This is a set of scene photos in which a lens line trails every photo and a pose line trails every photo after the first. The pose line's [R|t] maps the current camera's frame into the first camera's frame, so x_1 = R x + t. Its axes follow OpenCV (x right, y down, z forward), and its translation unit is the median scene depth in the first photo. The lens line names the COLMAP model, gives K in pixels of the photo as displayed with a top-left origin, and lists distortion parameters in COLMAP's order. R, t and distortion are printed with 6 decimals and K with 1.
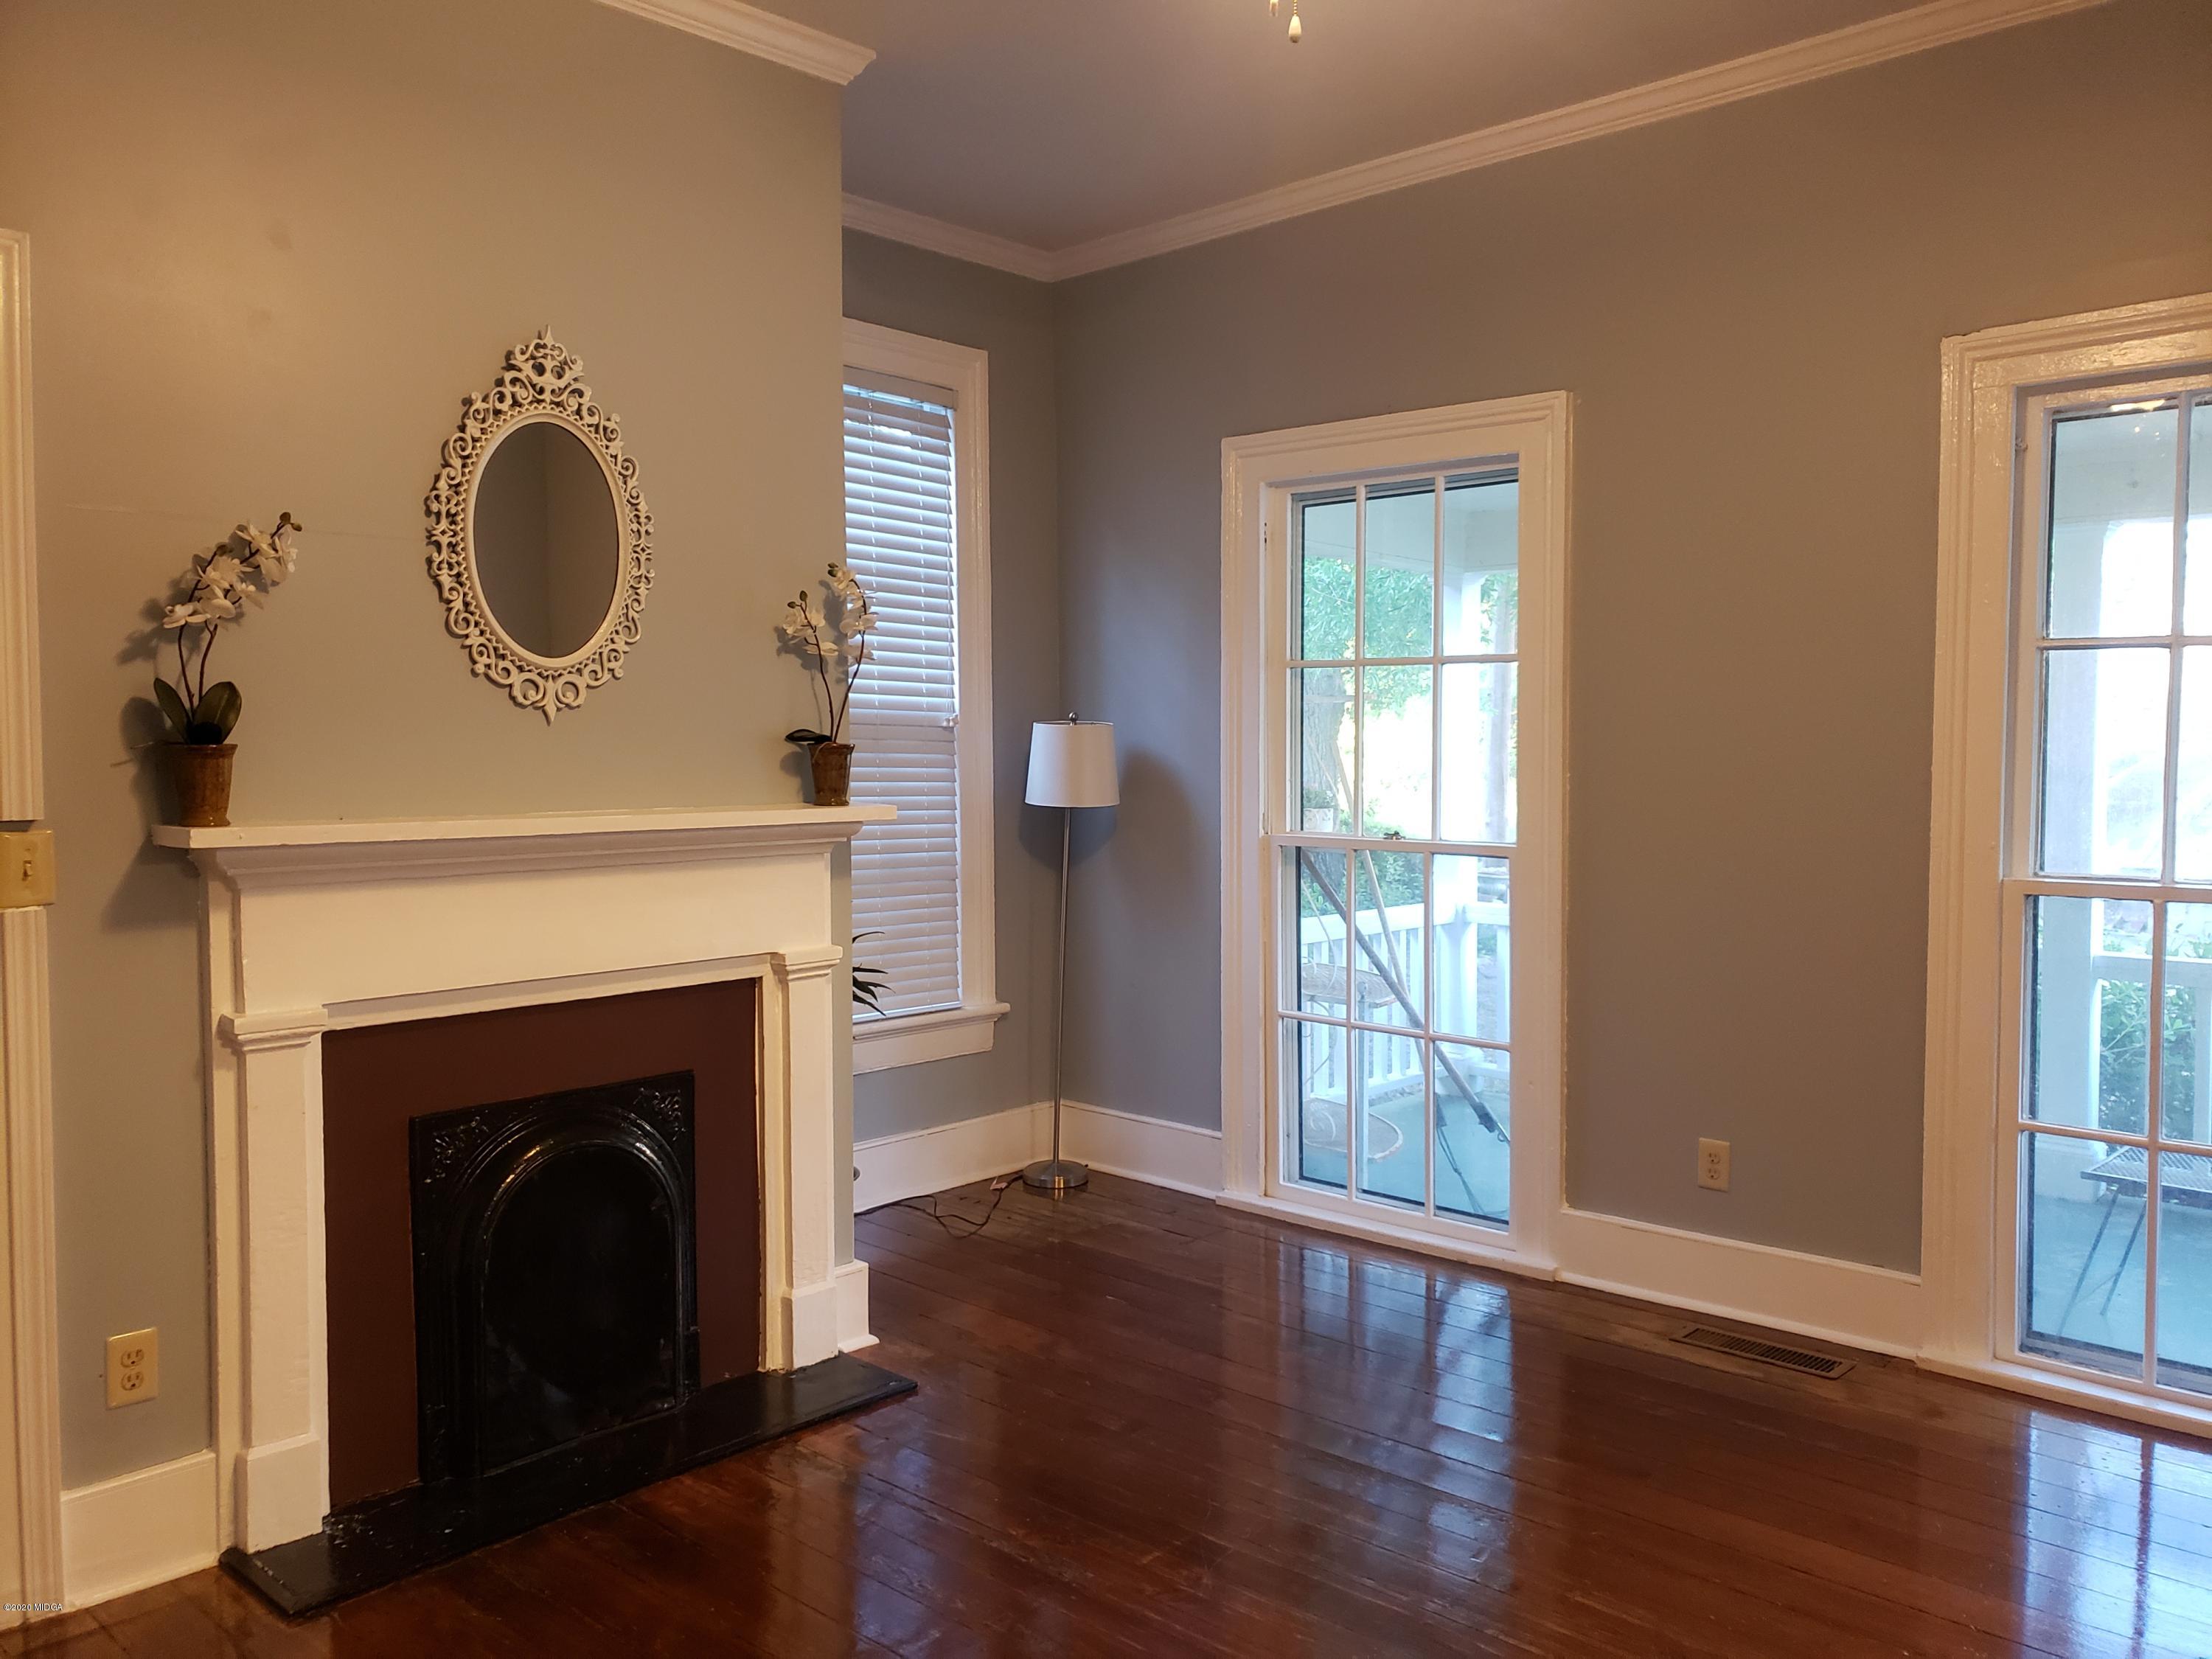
lens RADIAL K [[1690.2, 0, 1097.9], [0, 1690.2, 826.6], [0, 0, 1]] dist [0.037340, -0.037071]
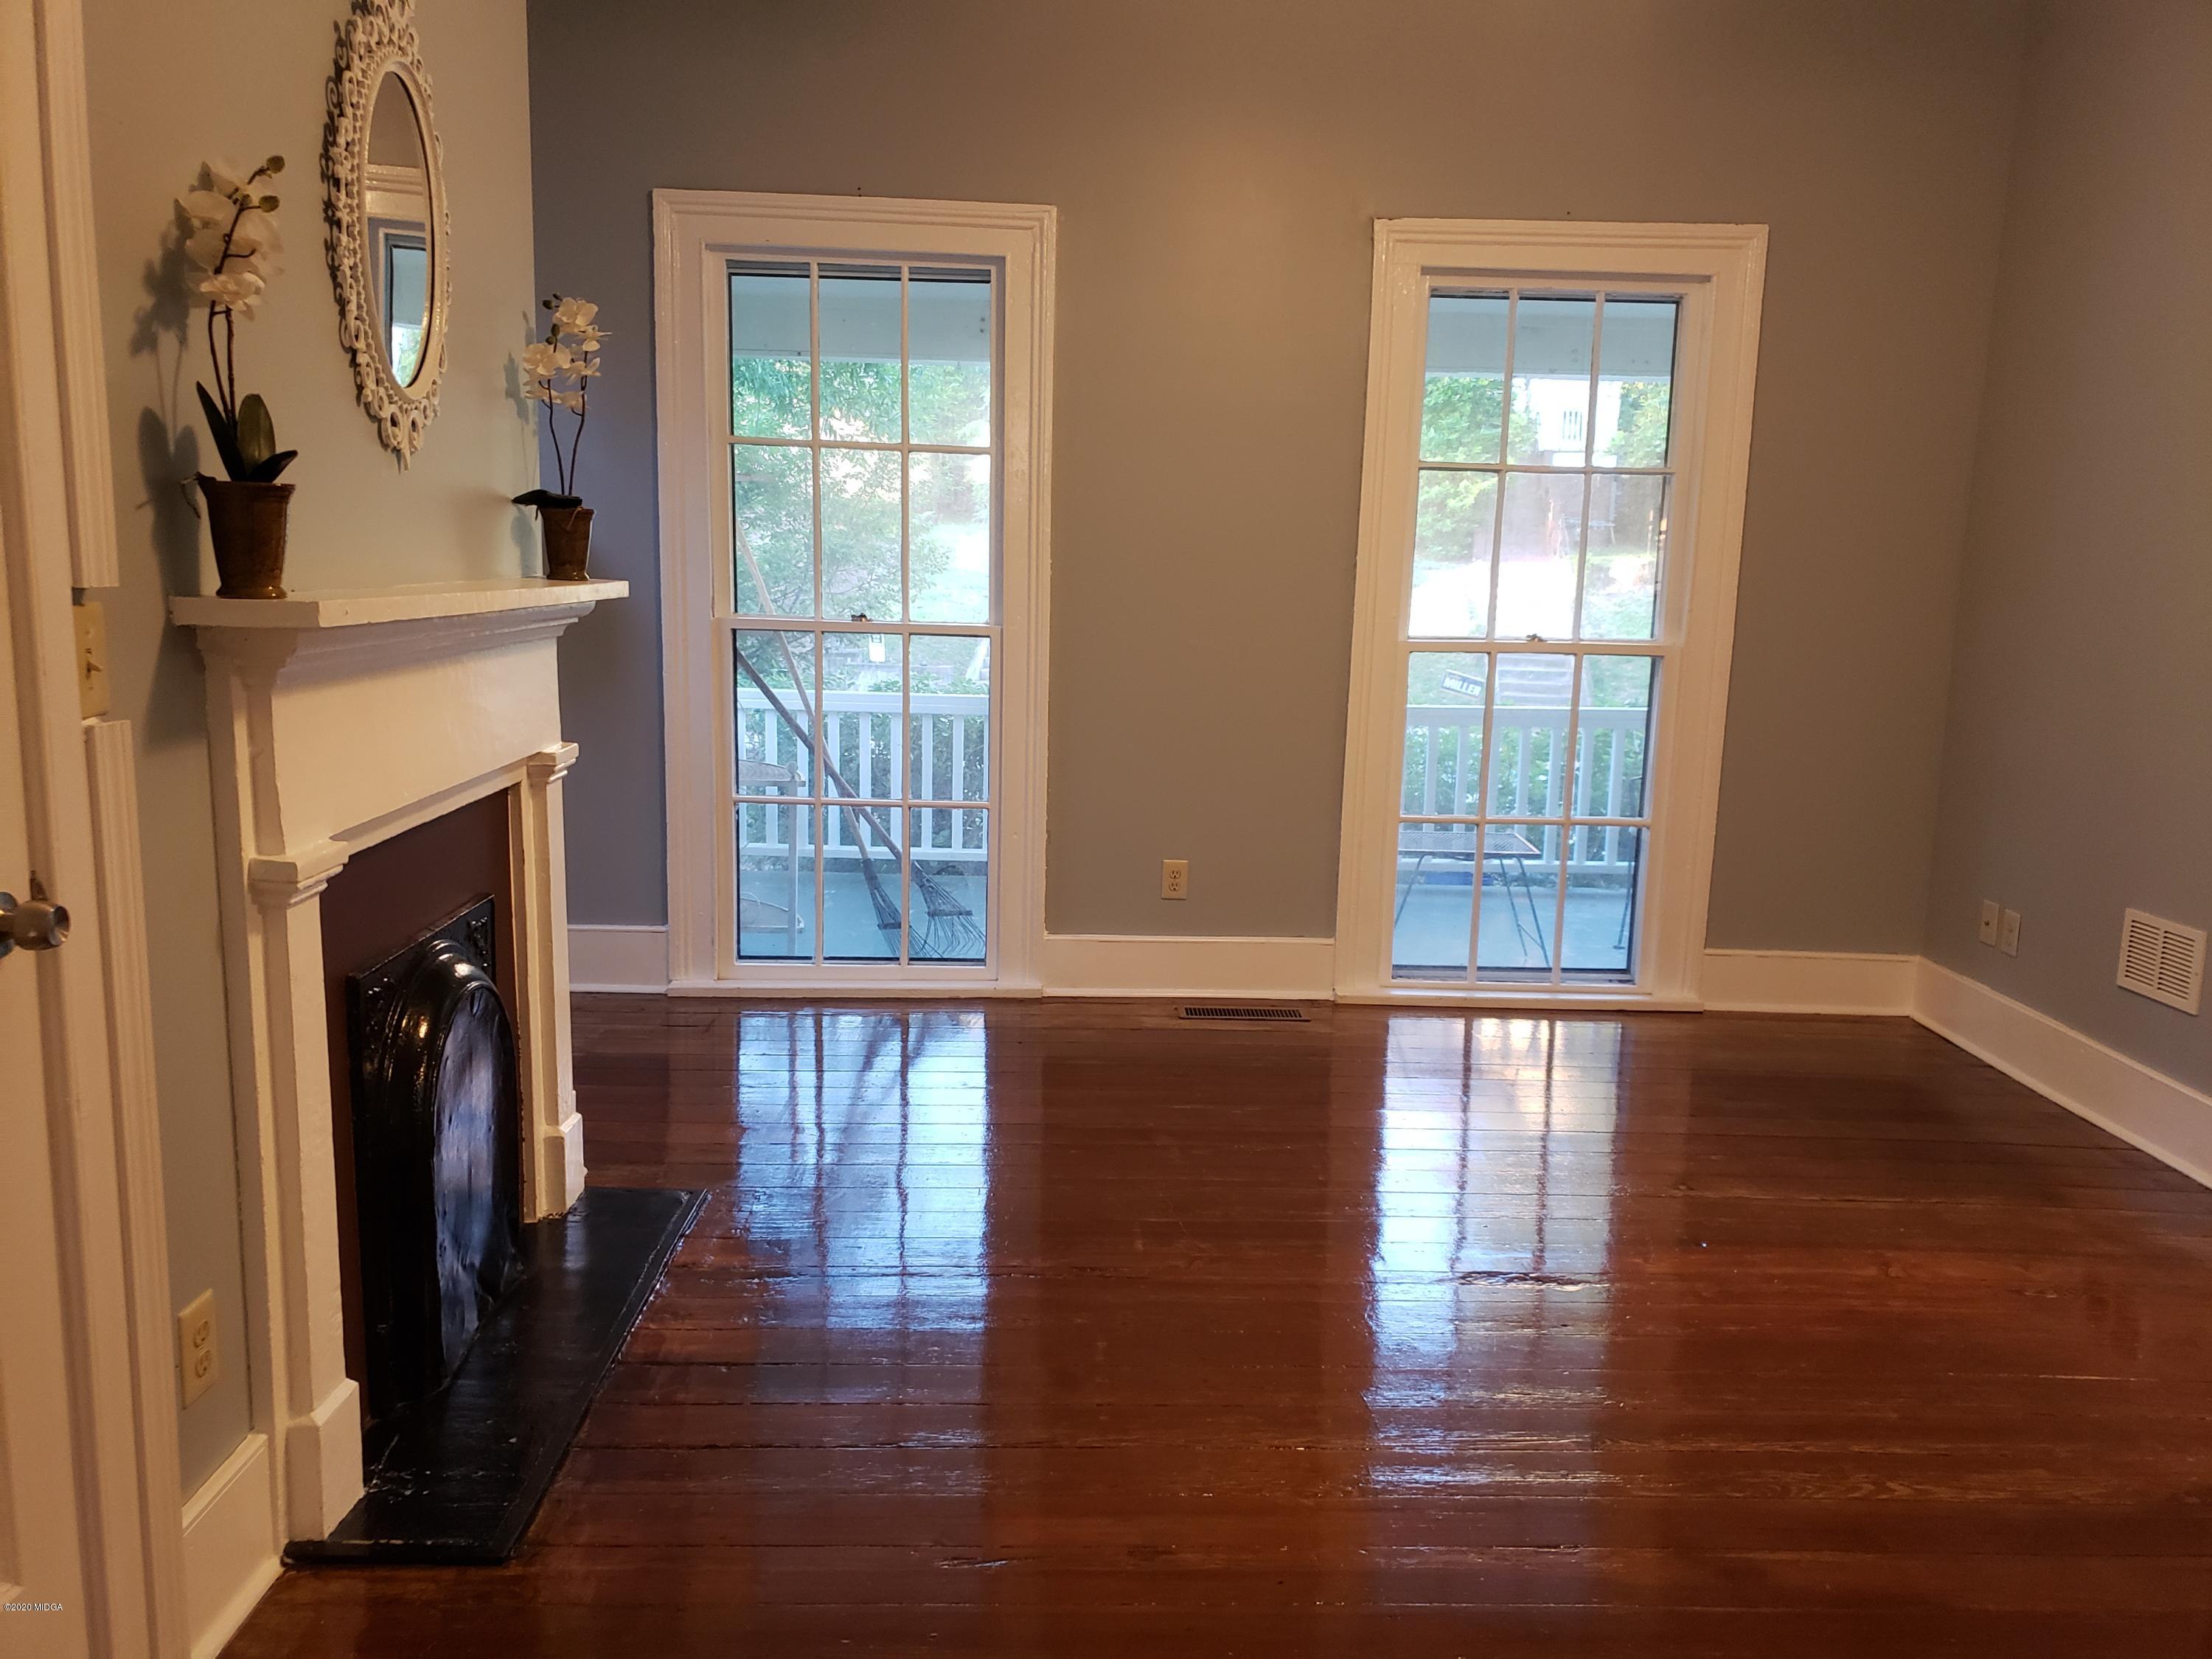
lens RADIAL K [[1706.2, 0, 1062.7], [0, 1706.2, 840.4], [0, 0, 1]] dist [0.005734, -0.003104]
pose [[0.726785, -0.098484, 0.679768, -0.639183], [0.010762, 0.991179, 0.132094, 0.007421], [-0.686781, -0.088688, 0.721434, 0.195960]]
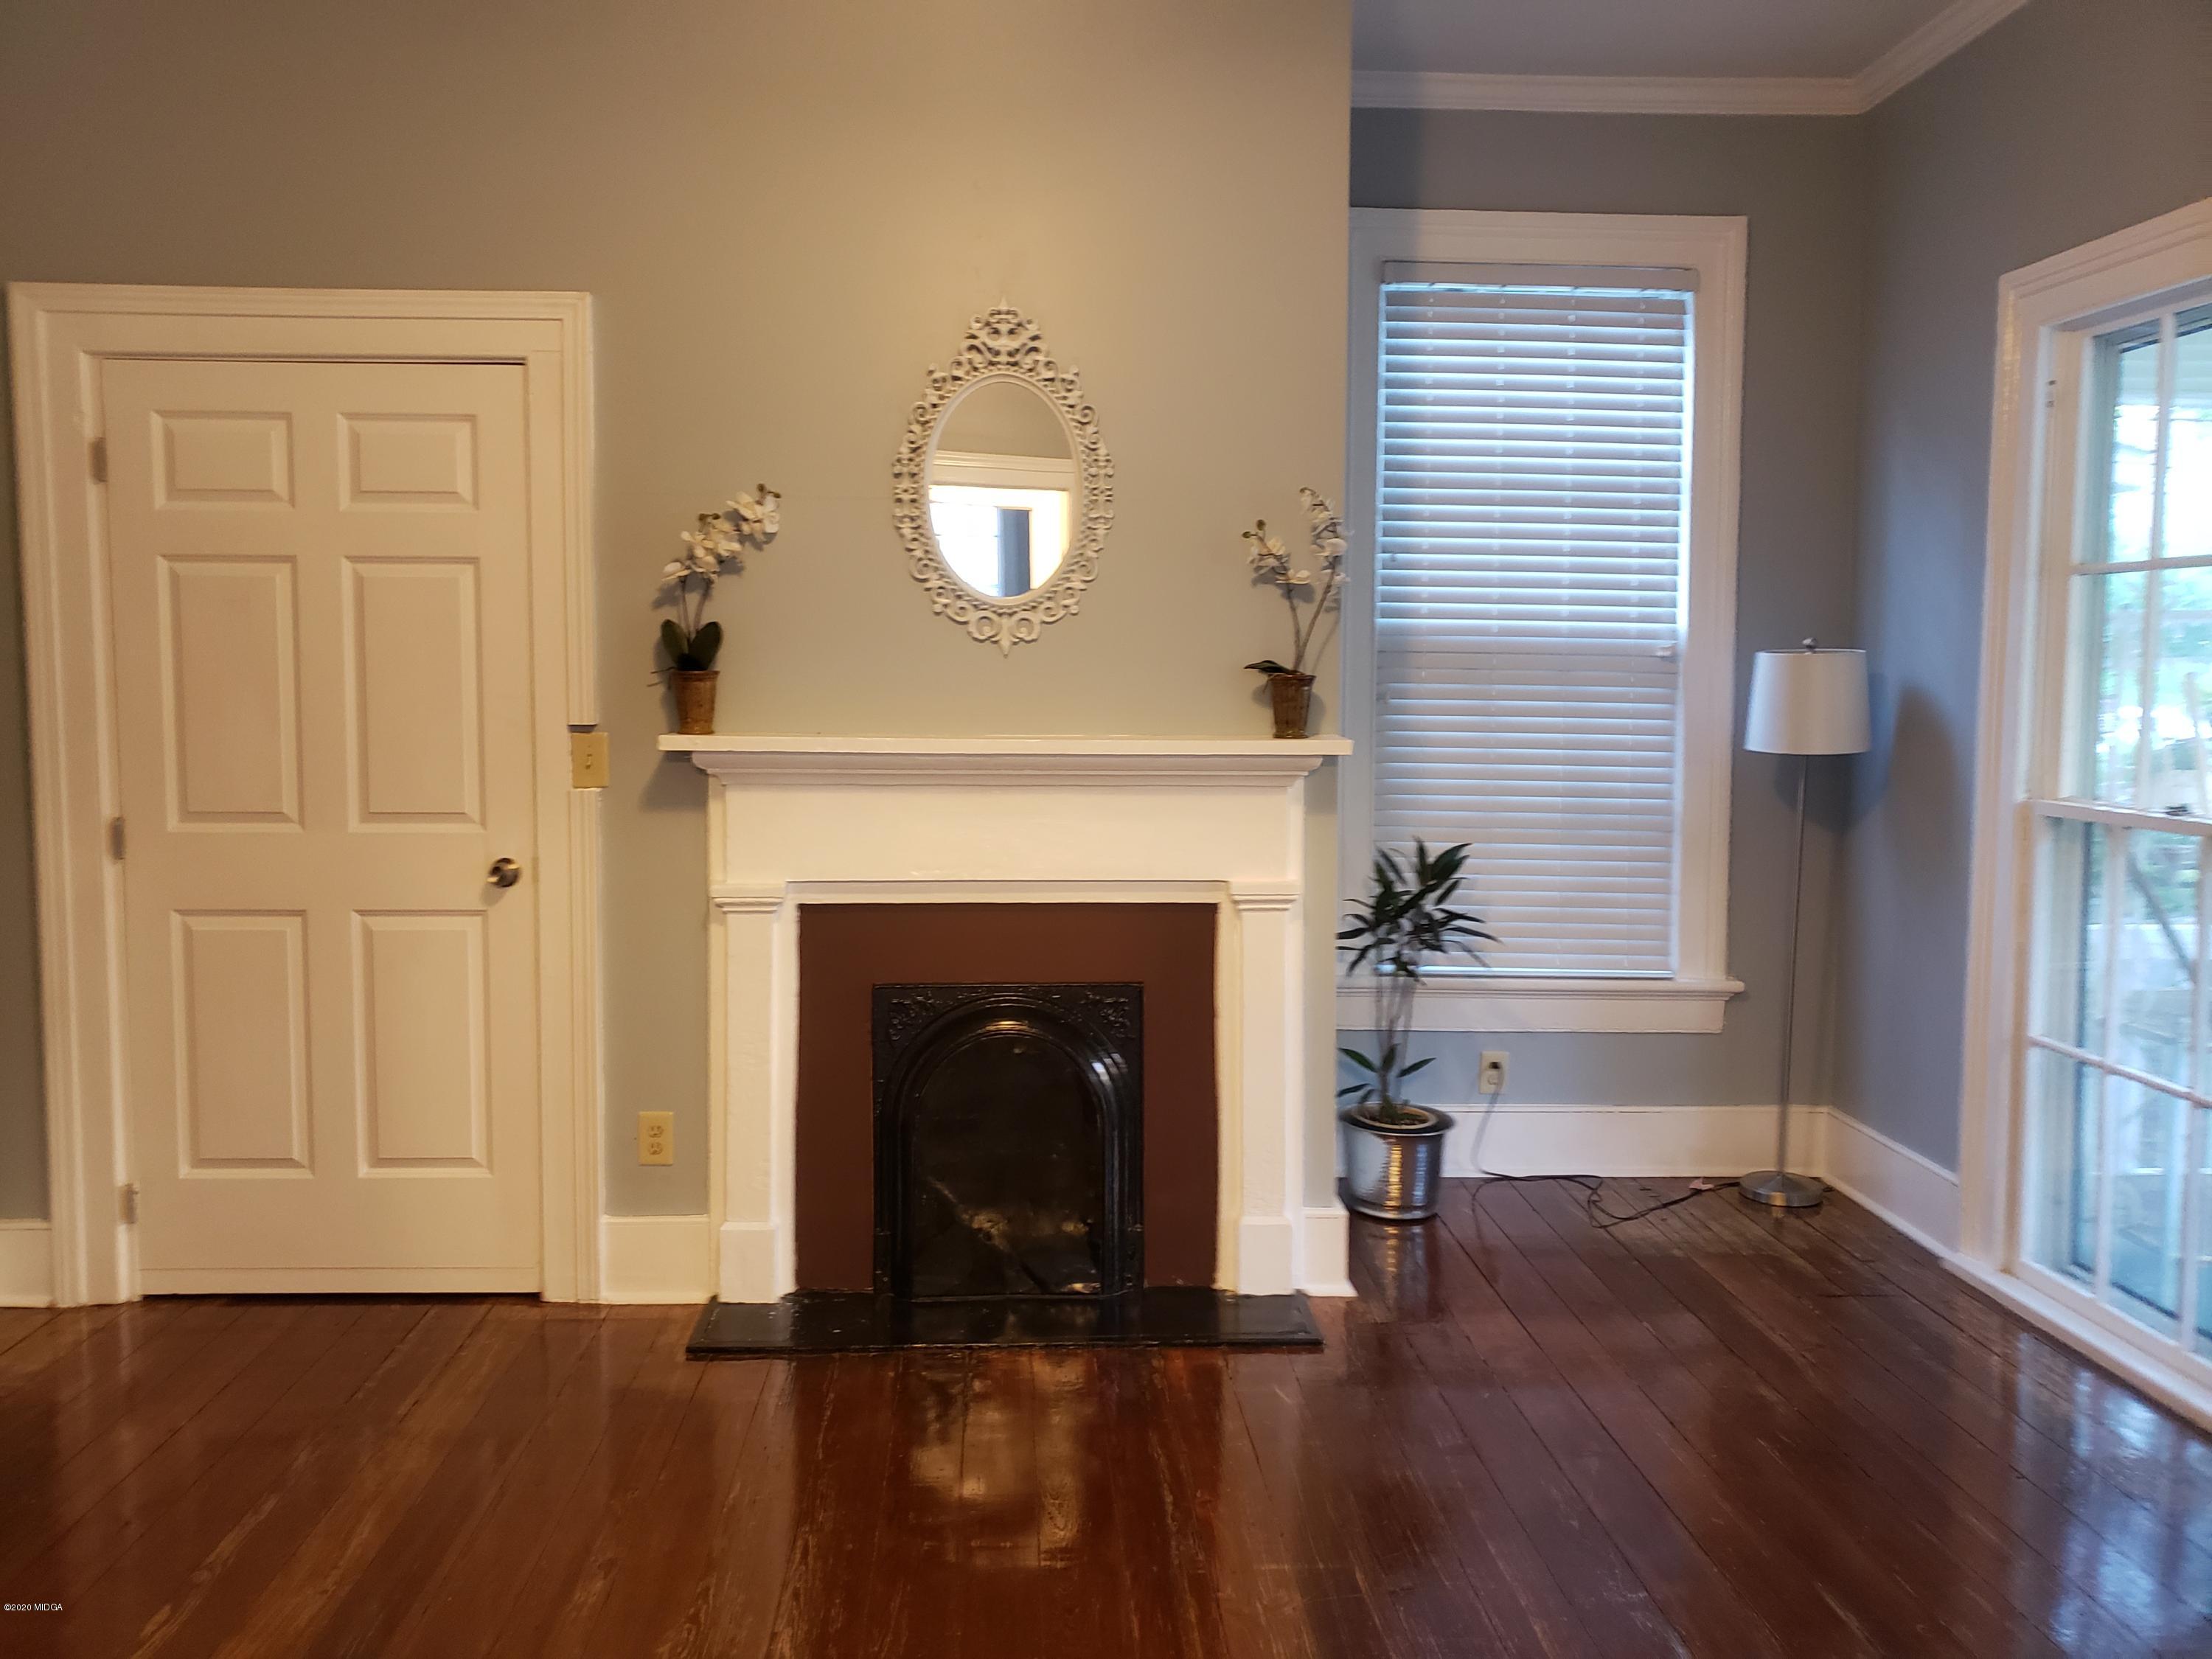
lens RADIAL K [[1654.2, 0, 1106.0], [0, 1654.2, 829.5], [0, 0, 1]] dist [0.130819, -0.195860]
pose [[0.713429, 0.064911, -0.697715, 0.483664], [-0.040809, 0.997859, 0.051107, -0.004835], [0.699539, -0.007988, 0.714550, 0.257029]]
